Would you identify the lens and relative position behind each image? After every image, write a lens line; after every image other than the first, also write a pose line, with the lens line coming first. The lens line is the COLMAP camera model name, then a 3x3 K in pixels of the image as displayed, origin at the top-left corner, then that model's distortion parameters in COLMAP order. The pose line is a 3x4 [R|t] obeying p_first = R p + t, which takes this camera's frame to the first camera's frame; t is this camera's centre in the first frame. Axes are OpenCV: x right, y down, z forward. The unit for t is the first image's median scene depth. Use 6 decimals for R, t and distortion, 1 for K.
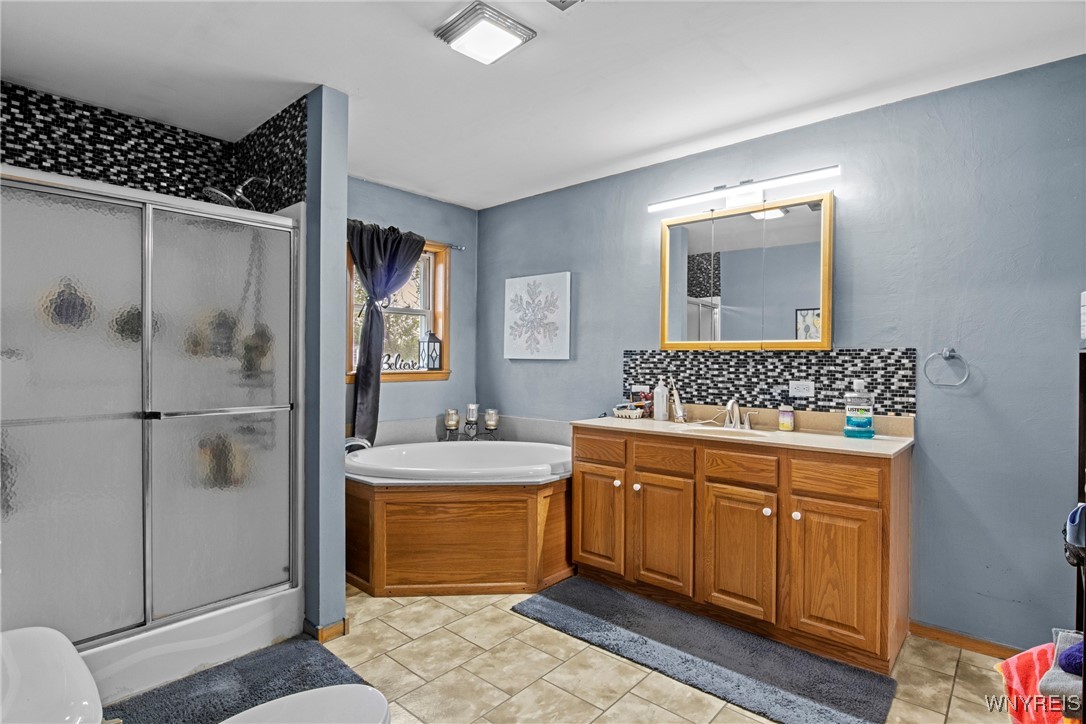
lens RADIAL K [[544.0, 0, 543.0], [0, 544.0, 362.0], [0, 0, 1]] dist [-0.022011, -0.000481]
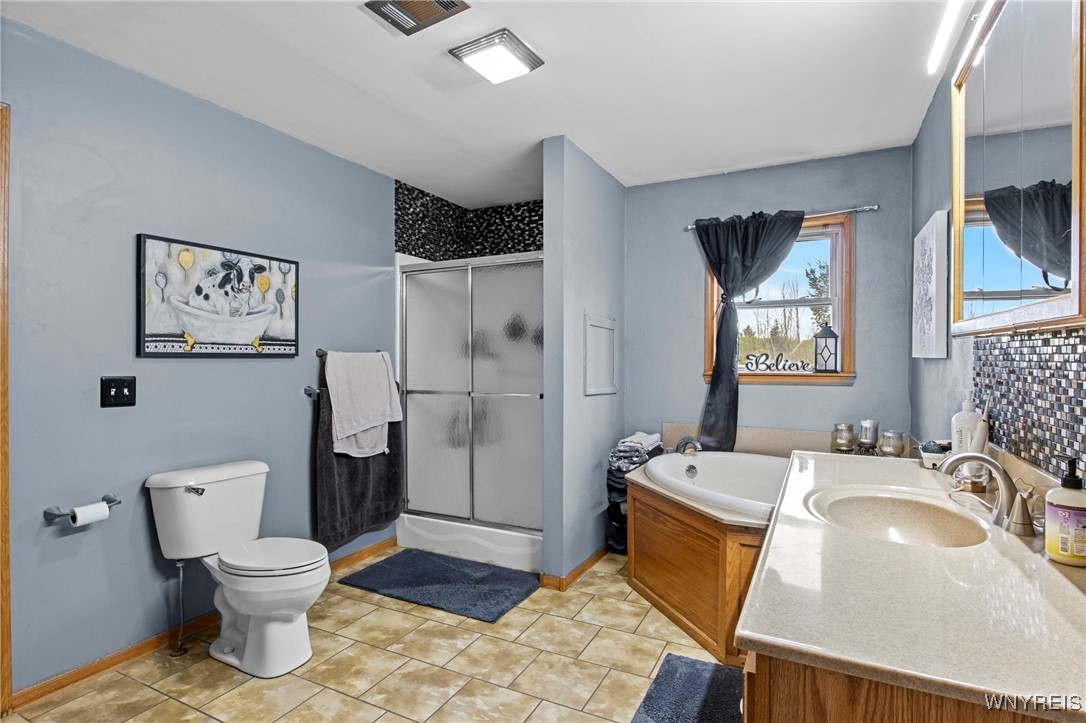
lens RADIAL K [[544.0, 0, 543.0], [0, 544.0, 361.5], [0, 0, 1]] dist [-0.022011, -0.000481]
pose [[0.247970, 0.000379, -0.968768, 0.751306], [-0.002968, 0.999996, -0.000368, 0.000424], [0.968763, 0.002966, 0.247970, 0.640685]]
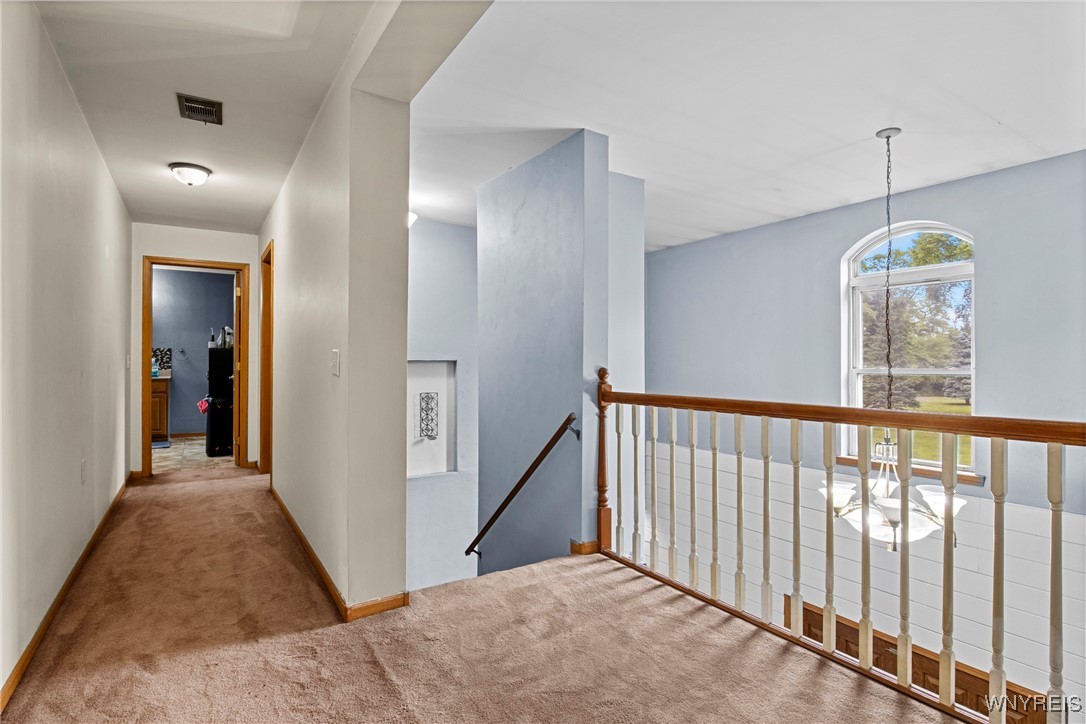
lens RADIAL K [[544.0, 0, 543.0], [0, 544.0, 362.0], [0, 0, 1]] dist [-0.022011, -0.000481]
pose [[0.265148, 0.002760, 0.964204, -1.143607], [0.002280, 0.999991, -0.003490, 0.044819], [-0.964205, 0.003124, 0.265139, -1.252461]]
